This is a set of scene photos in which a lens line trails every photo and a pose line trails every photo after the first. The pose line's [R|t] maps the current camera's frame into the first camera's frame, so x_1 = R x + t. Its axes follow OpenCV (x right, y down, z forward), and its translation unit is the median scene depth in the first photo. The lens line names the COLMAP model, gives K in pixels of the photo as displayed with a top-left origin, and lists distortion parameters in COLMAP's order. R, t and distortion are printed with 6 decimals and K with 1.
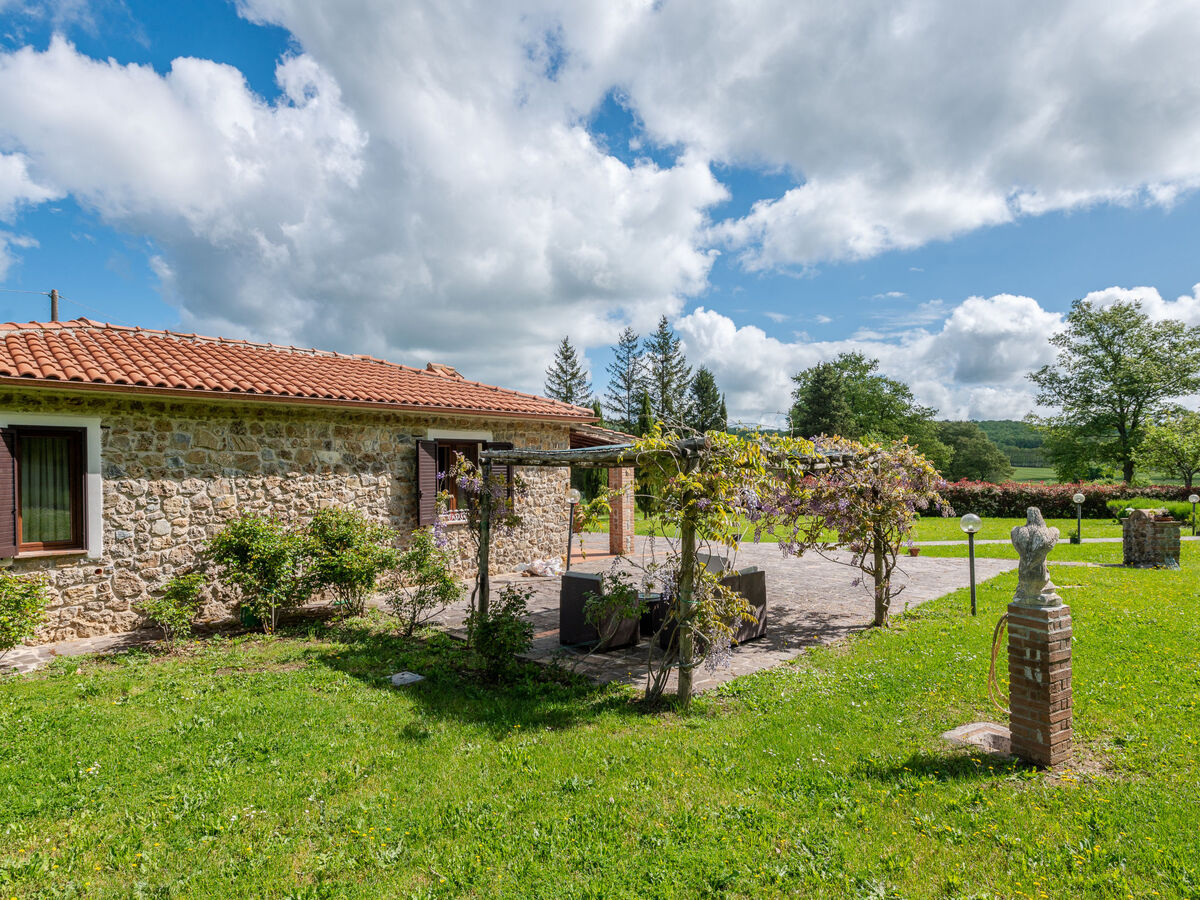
lens RADIAL K [[668.9, 0, 606.4], [0, 668.9, 462.2], [0, 0, 1]] dist [-0.010962, 0.006489]
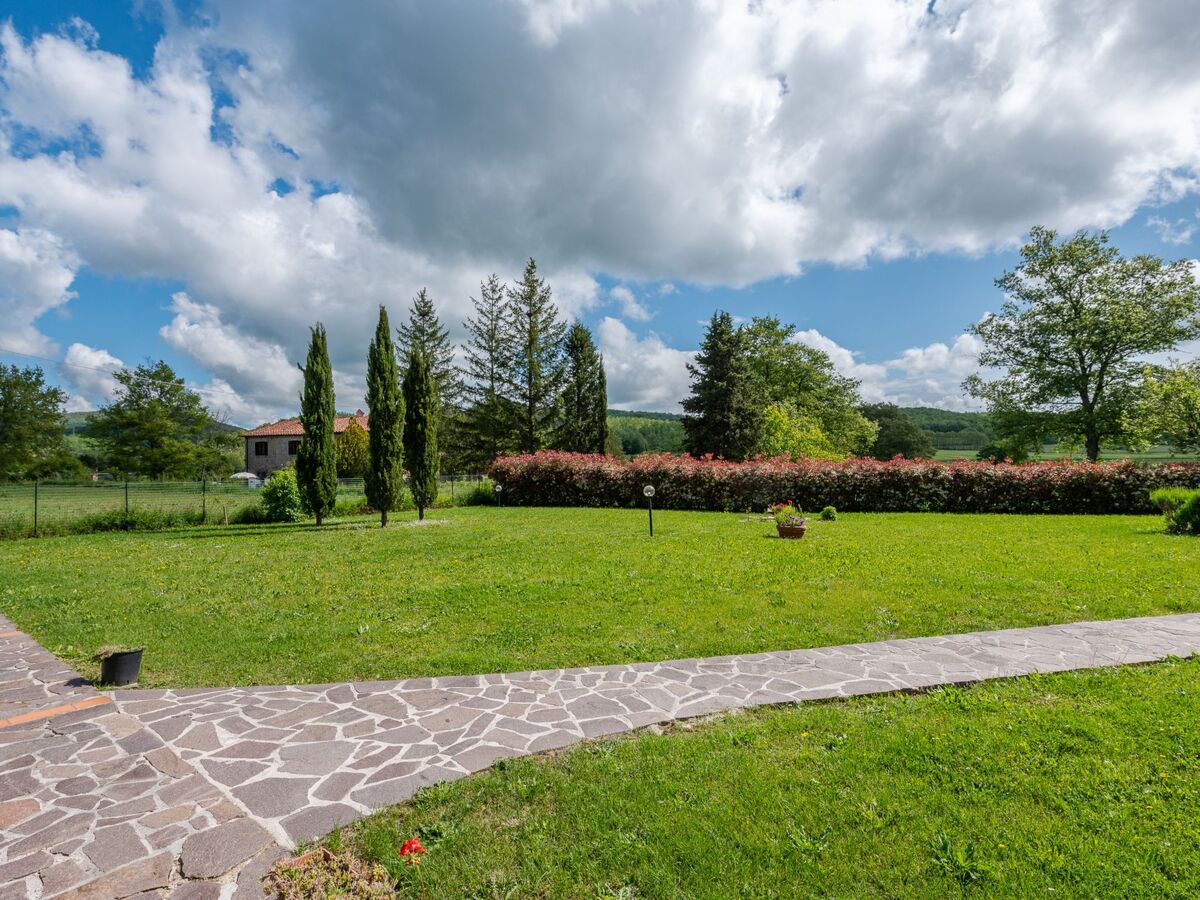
lens RADIAL K [[635.0, 0, 605.4], [0, 635.0, 445.3], [0, 0, 1]] dist [-0.012280, 0.001008]
pose [[0.996943, -0.003778, 0.078035, 0.115284], [0.004041, 0.999987, -0.003216, 0.009511], [-0.078022, 0.003522, 0.996945, 0.233851]]
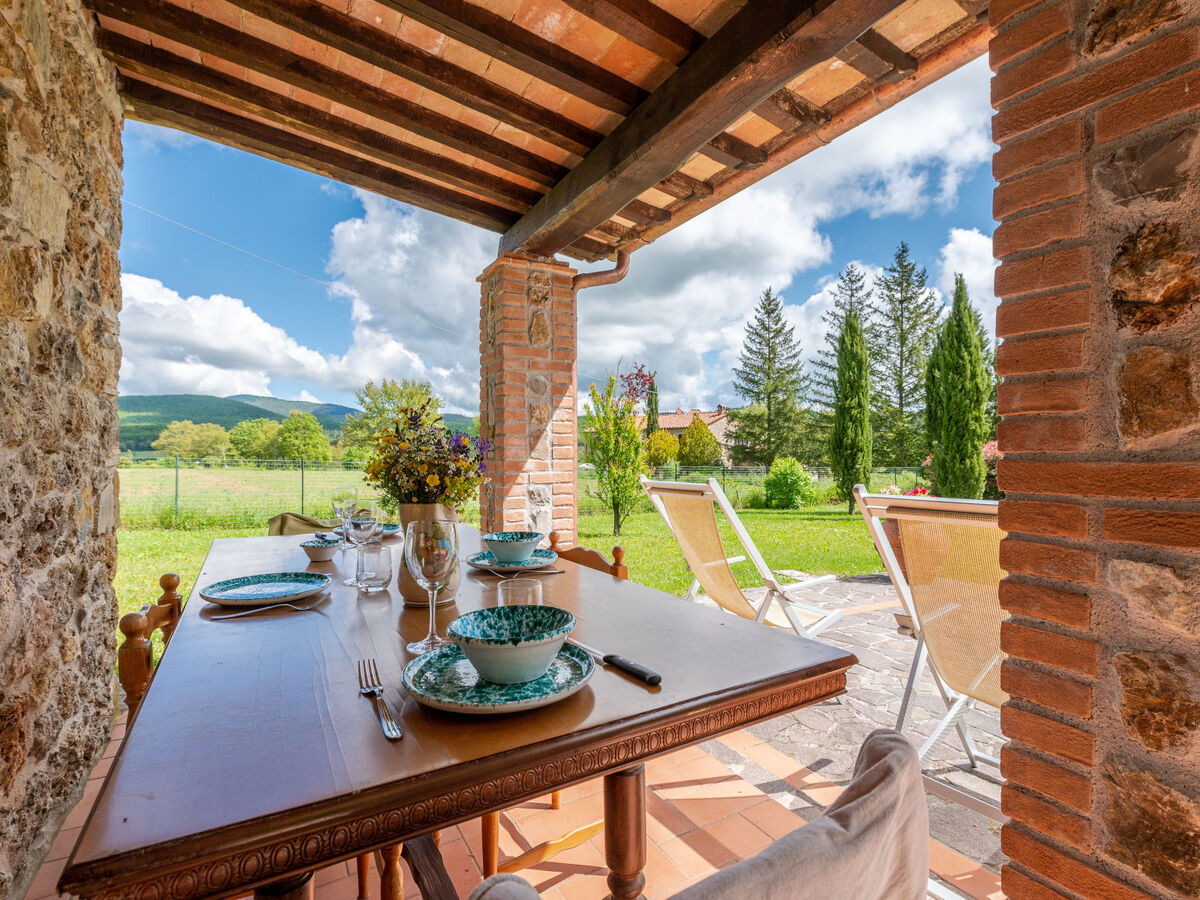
lens RADIAL K [[585.7, 0, 604.7], [0, 585.7, 445.4], [0, 0, 1]] dist [-0.009420, -0.000222]
pose [[0.953087, 0.001544, -0.302692, -0.037874], [-0.001848, 0.999998, -0.000716, 0.015722], [0.302690, 0.001241, 0.953088, 0.260313]]
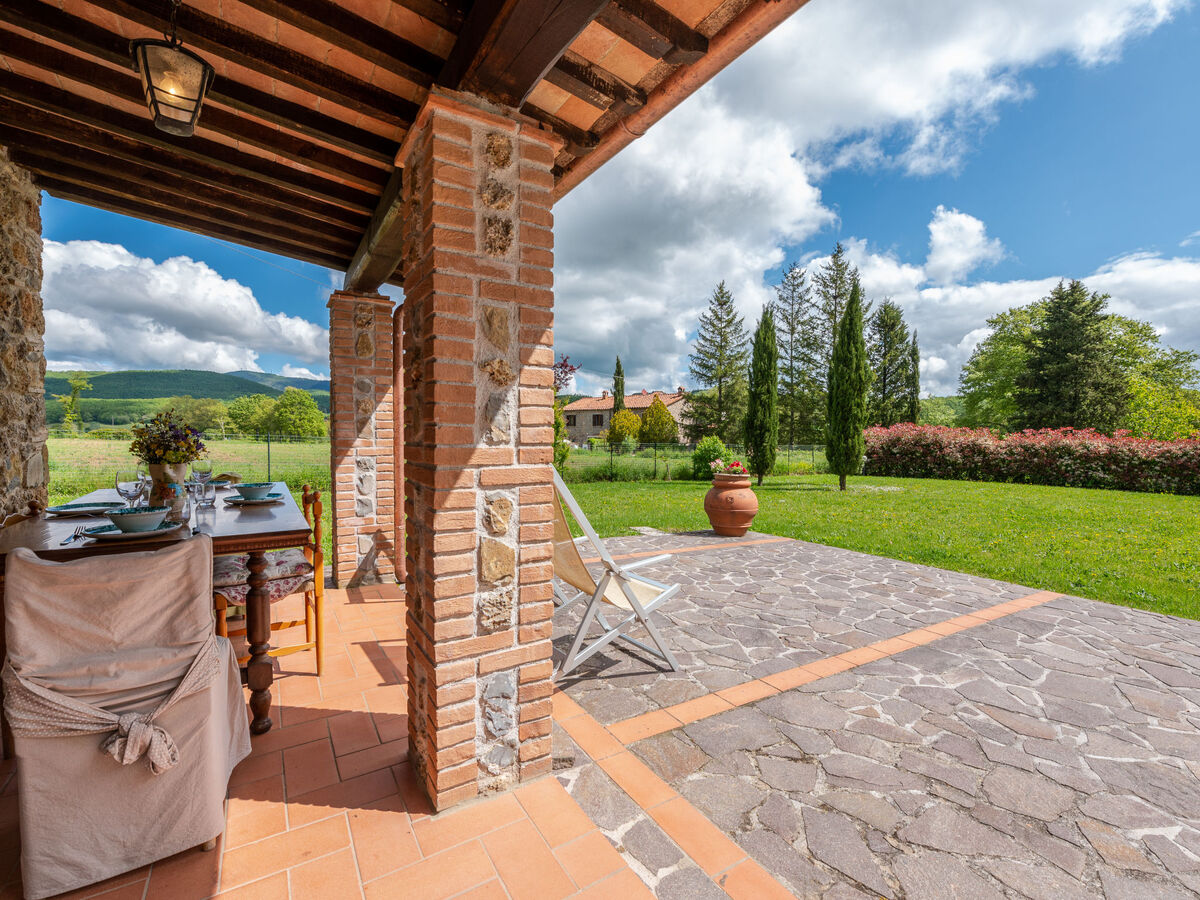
lens RADIAL K [[539.1, 0, 607.9], [0, 539.1, 450.2], [0, 0, 1]] dist [-0.012169, 0.000222]
pose [[0.964825, 0.024683, -0.261730, -0.012661], [-0.012020, 0.998683, 0.049873, 0.014673], [0.262616, -0.044973, 0.963852, 0.251326]]
